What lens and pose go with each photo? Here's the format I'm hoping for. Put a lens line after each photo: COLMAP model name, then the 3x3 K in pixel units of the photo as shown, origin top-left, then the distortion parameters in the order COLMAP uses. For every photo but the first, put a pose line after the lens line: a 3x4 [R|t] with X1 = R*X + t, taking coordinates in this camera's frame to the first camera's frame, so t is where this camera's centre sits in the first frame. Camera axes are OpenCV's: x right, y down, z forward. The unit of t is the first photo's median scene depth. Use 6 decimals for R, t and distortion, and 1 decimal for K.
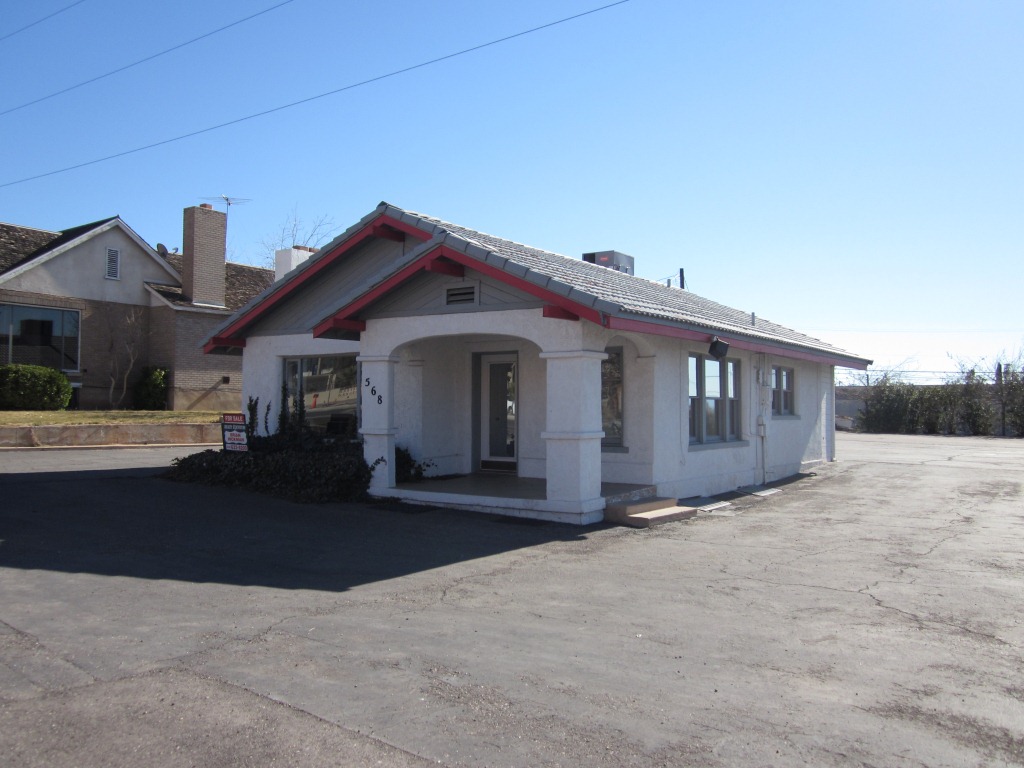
lens RADIAL K [[855.3, 0, 512.0], [0, 855.3, 384.0], [0, 0, 1]] dist [-0.047644, 0.000142]
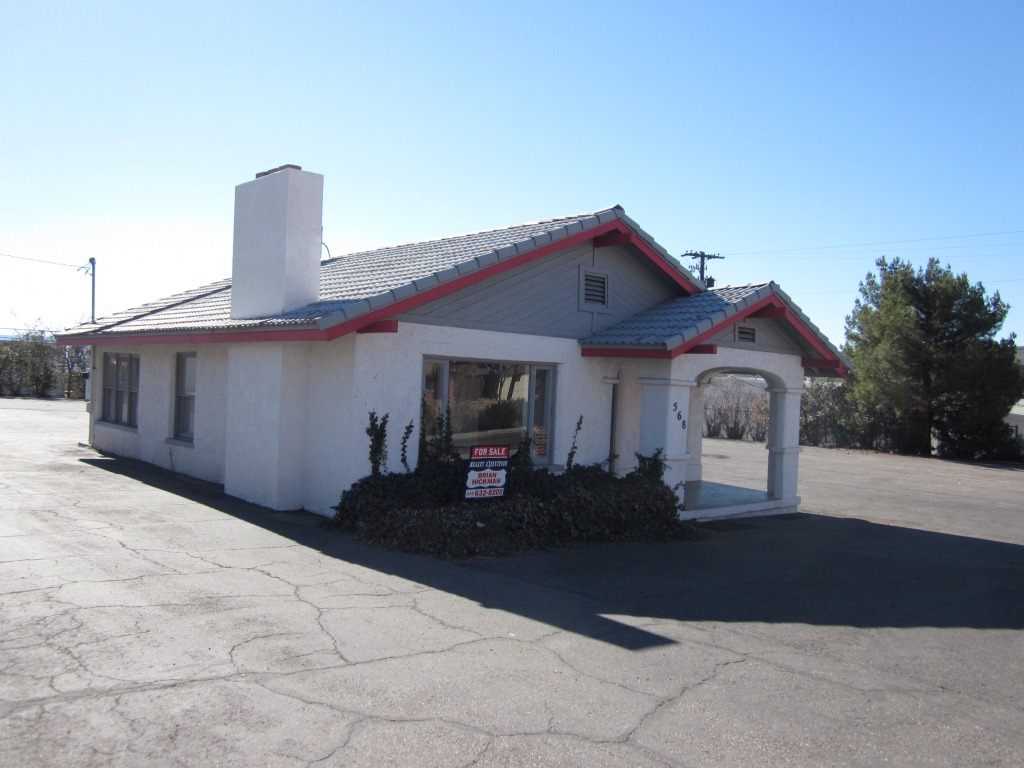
lens RADIAL K [[855.3, 0, 512.0], [0, 855.3, 384.0], [0, 0, 1]] dist [-0.047644, 0.000142]
pose [[0.225577, 0.001083, 0.974225, -1.166148], [-0.066689, 0.997671, 0.014333, -0.029607], [-0.971940, -0.068204, 0.225124, 0.969743]]
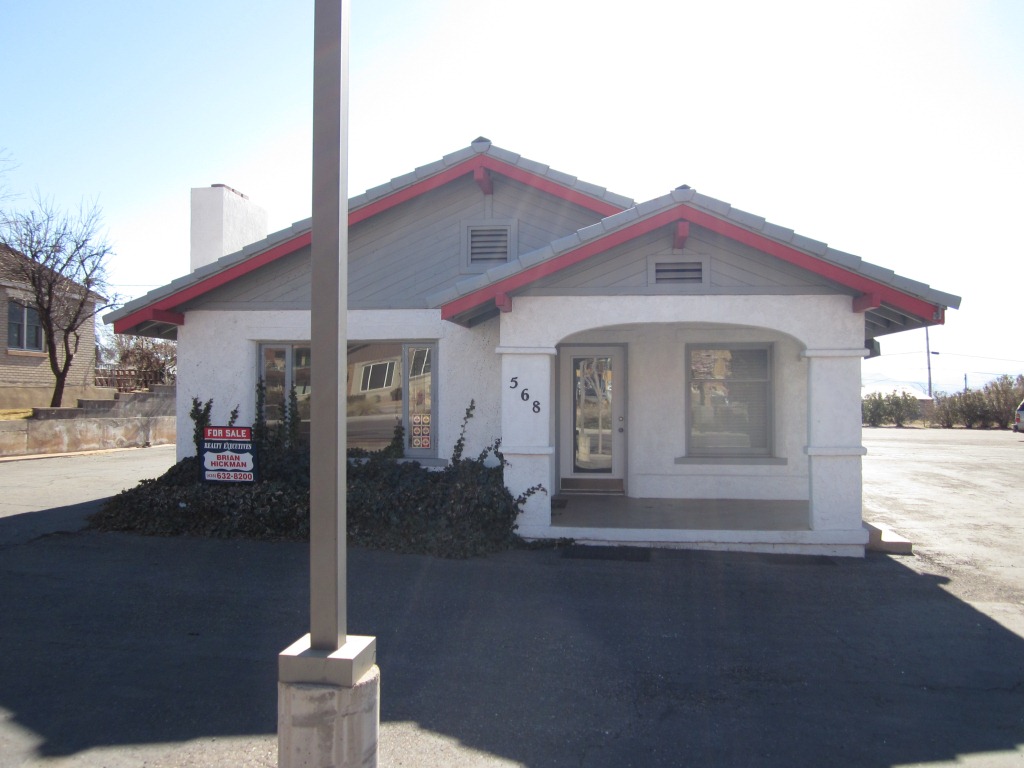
lens RADIAL K [[855.3, 0, 512.0], [0, 855.3, 384.0], [0, 0, 1]] dist [-0.047644, 0.000142]
pose [[0.885822, 0.002332, 0.464019, -0.511761], [-0.009813, 0.999858, 0.013708, -0.010928], [-0.463921, -0.016696, 0.885719, 0.358184]]
